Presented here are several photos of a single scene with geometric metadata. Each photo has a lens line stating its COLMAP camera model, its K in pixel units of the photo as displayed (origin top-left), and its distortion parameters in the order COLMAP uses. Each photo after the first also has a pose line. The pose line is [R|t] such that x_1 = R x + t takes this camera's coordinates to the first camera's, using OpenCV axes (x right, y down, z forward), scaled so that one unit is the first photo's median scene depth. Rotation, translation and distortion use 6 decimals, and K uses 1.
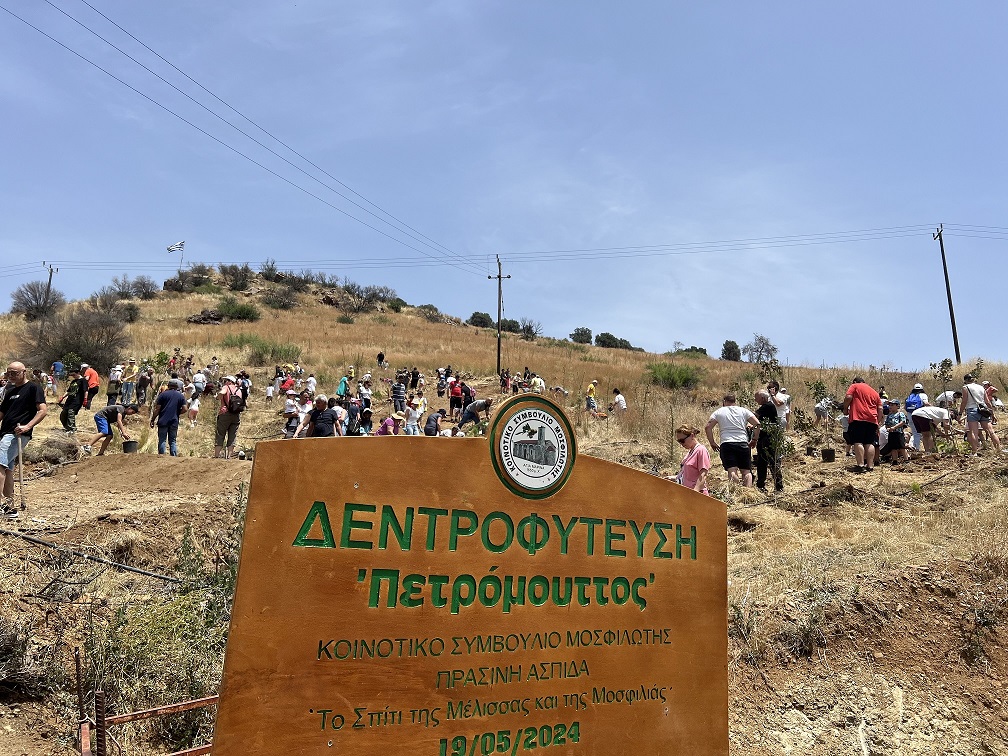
lens RADIAL K [[751.8, 0, 495.7], [0, 751.8, 379.7], [0, 0, 1]] dist [0.000098, -0.010454]
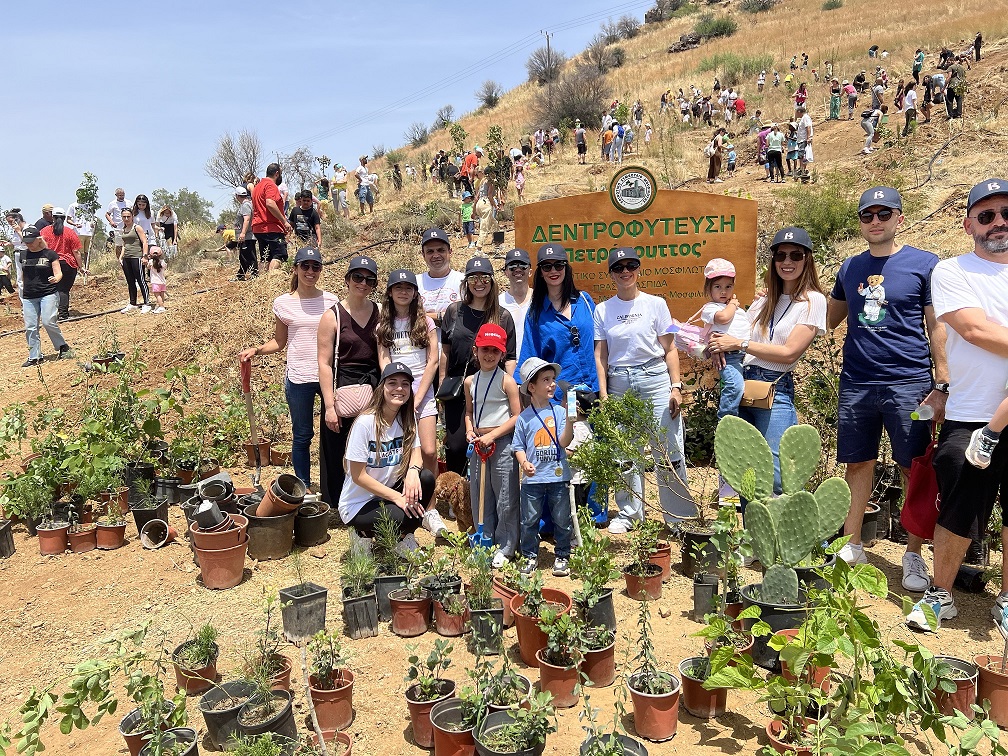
lens RADIAL K [[751.8, 0, 502.0], [0, 751.8, 380.6], [0, 0, 1]] dist [0.000098, -0.010454]
pose [[0.789225, 0.014244, -0.613939, 0.043615], [0.209434, 0.933553, 0.290889, -0.004466], [0.577288, -0.358156, 0.733800, -0.041890]]
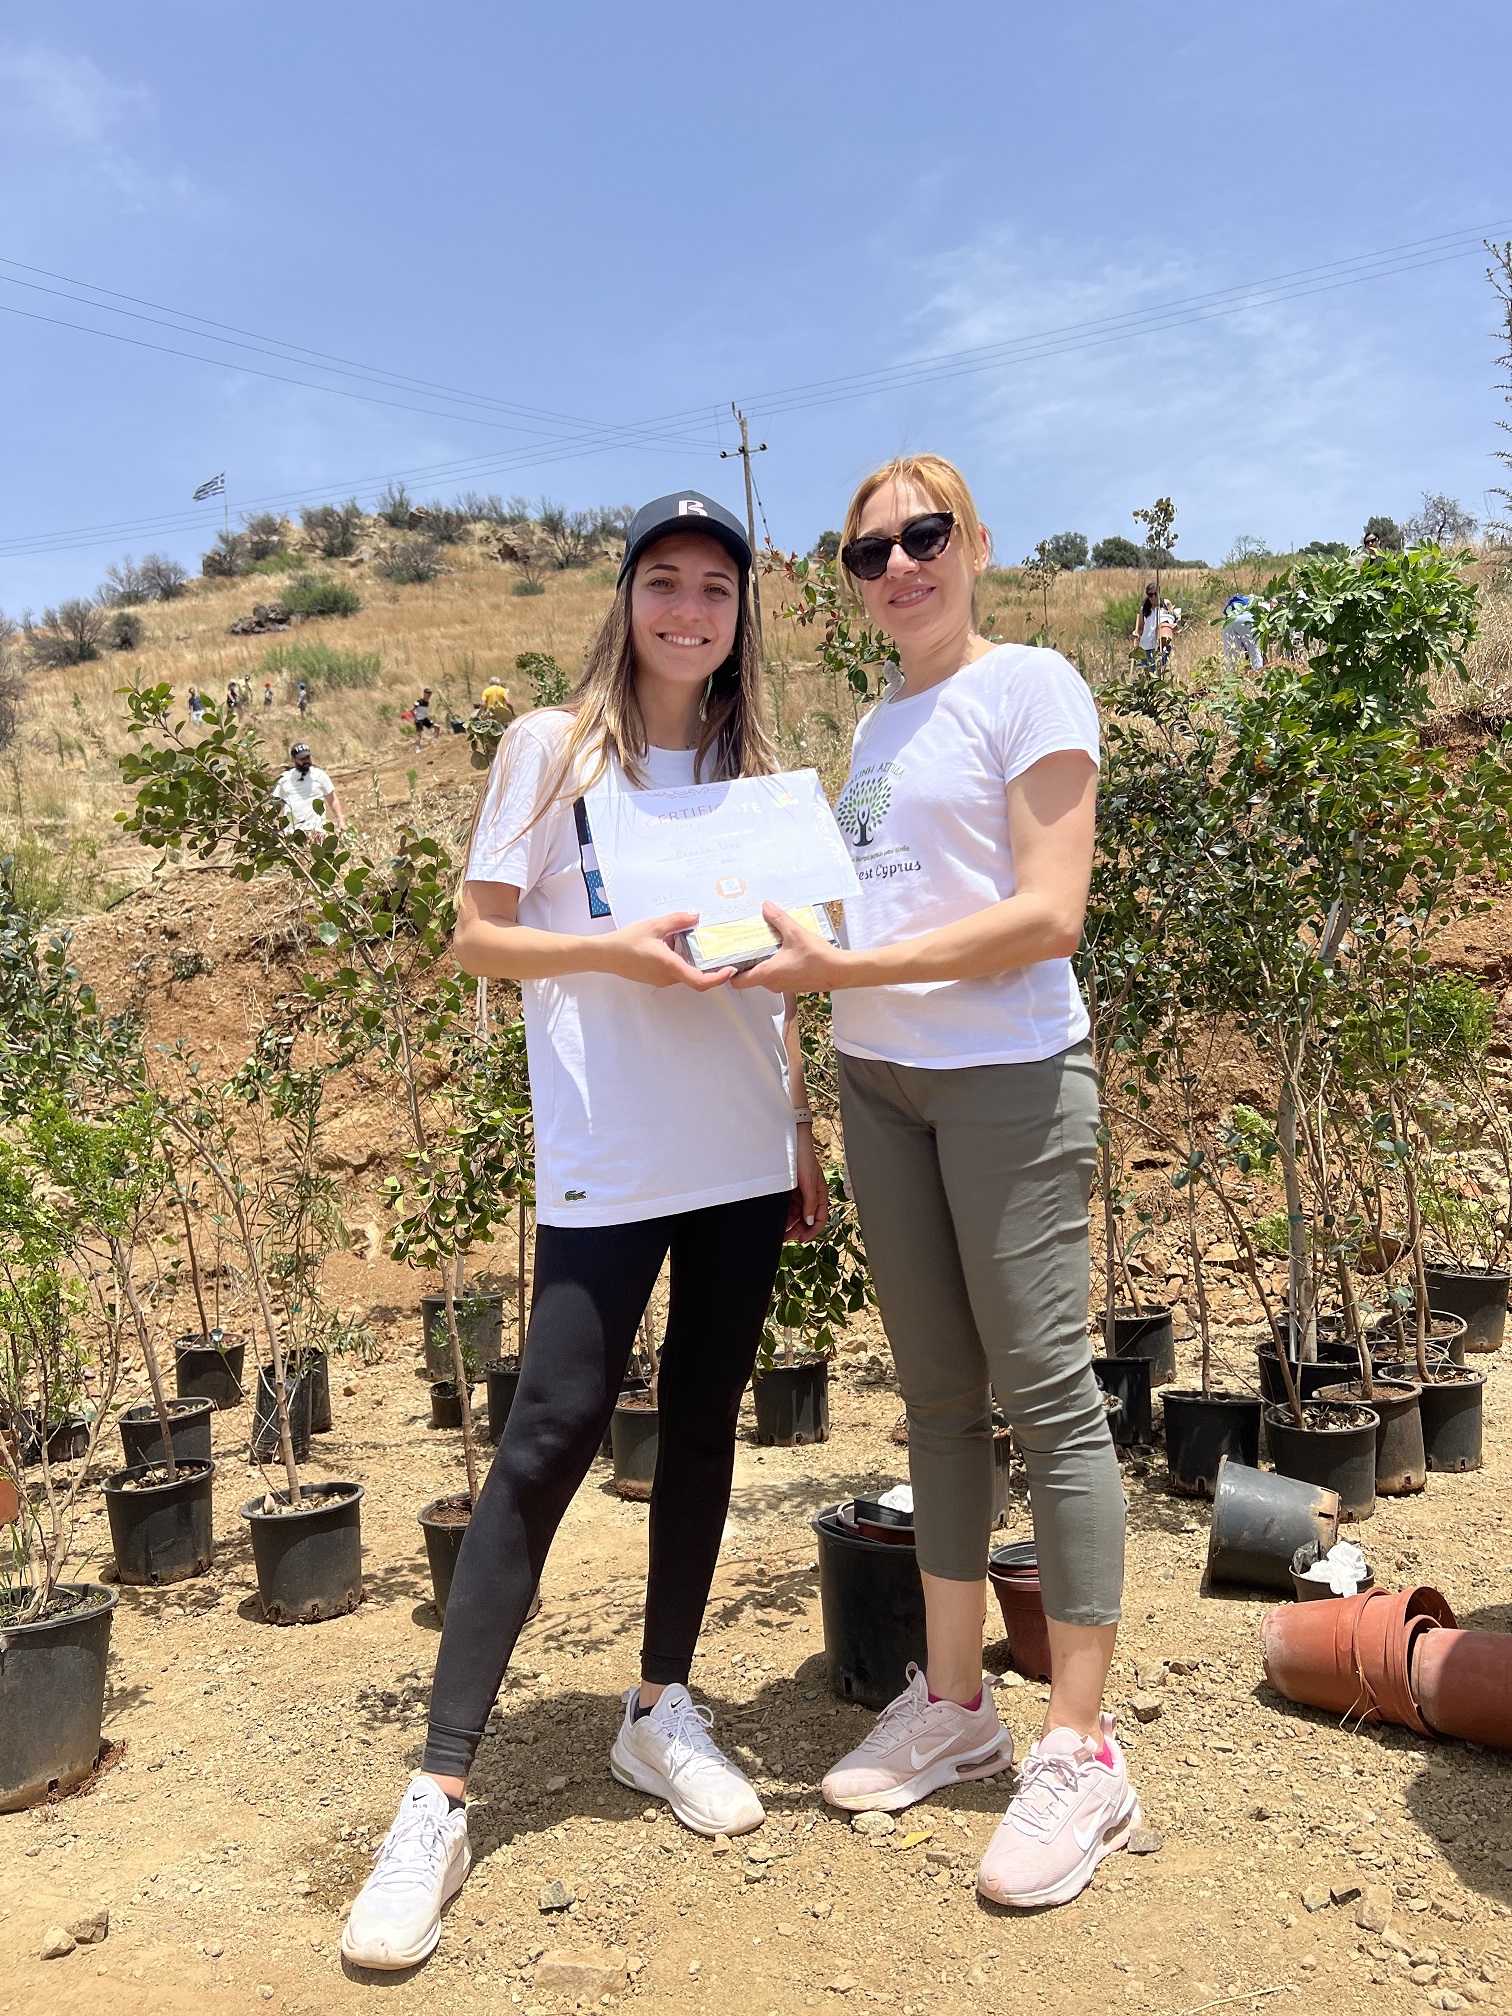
lens RADIAL K [[1503.6, 0, 756.3], [0, 1503.6, 1001.7], [0, 0, 1]] dist [0.000098, -0.010454]
pose [[0.979427, -0.088587, -0.181317, 0.101891], [0.123939, 0.973134, 0.194033, 0.012451], [0.159257, -0.212513, 0.964093, 0.006631]]
